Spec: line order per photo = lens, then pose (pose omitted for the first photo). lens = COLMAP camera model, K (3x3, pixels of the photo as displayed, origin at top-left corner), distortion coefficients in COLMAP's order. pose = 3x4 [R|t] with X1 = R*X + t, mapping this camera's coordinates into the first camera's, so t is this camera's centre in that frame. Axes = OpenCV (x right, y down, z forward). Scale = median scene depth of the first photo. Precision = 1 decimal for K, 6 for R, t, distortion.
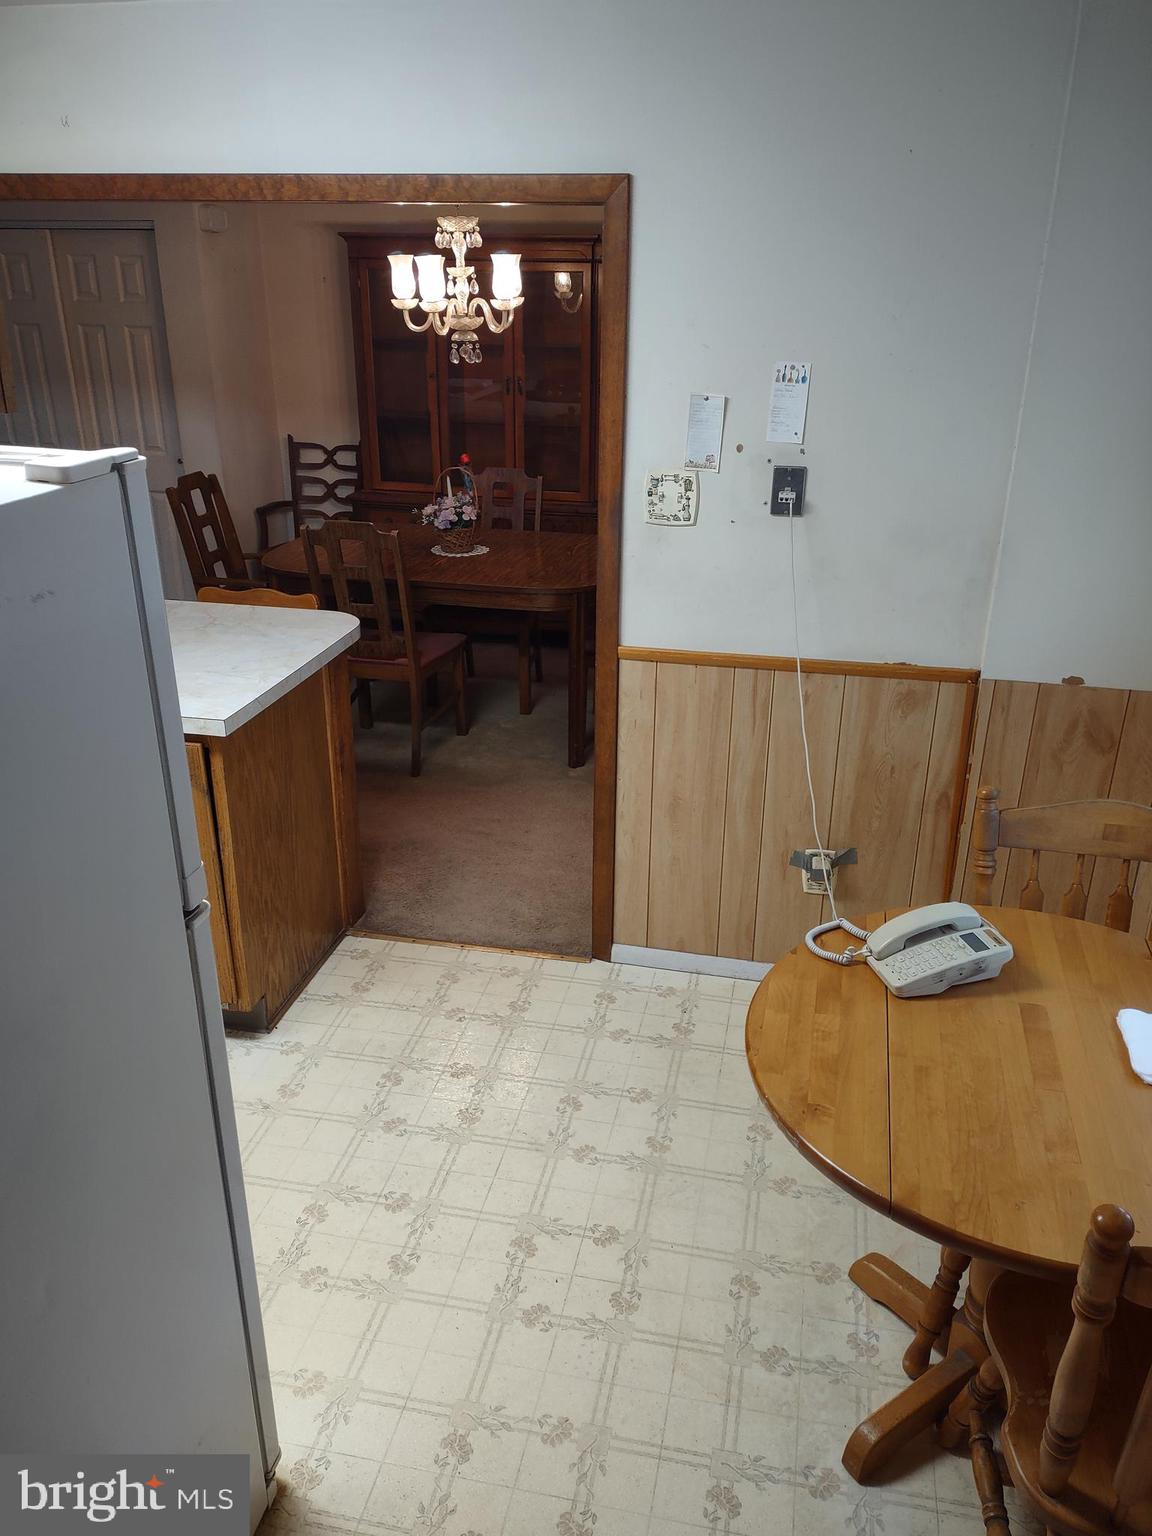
lens RADIAL K [[1122.5, 0, 580.0], [0, 1122.5, 777.7], [0, 0, 1]] dist [0.011363, -0.002656]
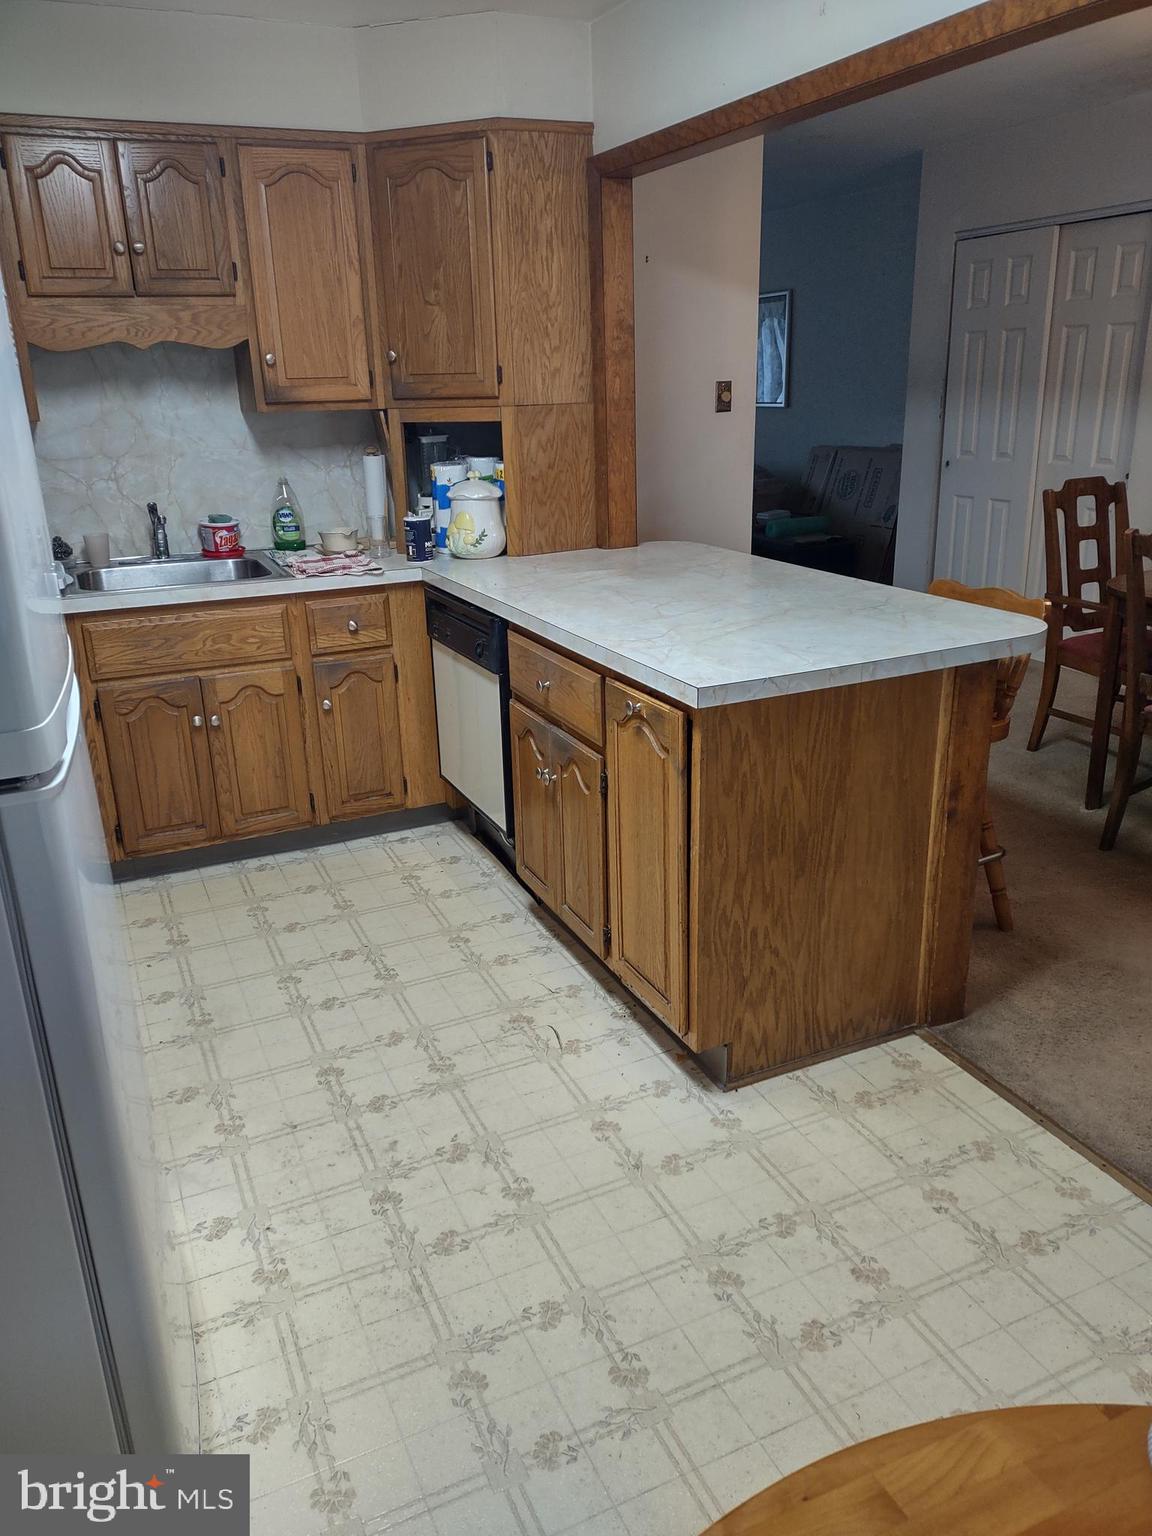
lens RADIAL K [[1122.5, 0, 581.4], [0, 1122.5, 749.1], [0, 0, 1]] dist [0.011363, -0.002656]
pose [[0.602391, 0.236779, -0.762274, 0.200813], [-0.292377, 0.954071, 0.065303, -0.028113], [0.742725, 0.183534, 0.643952, 0.331049]]
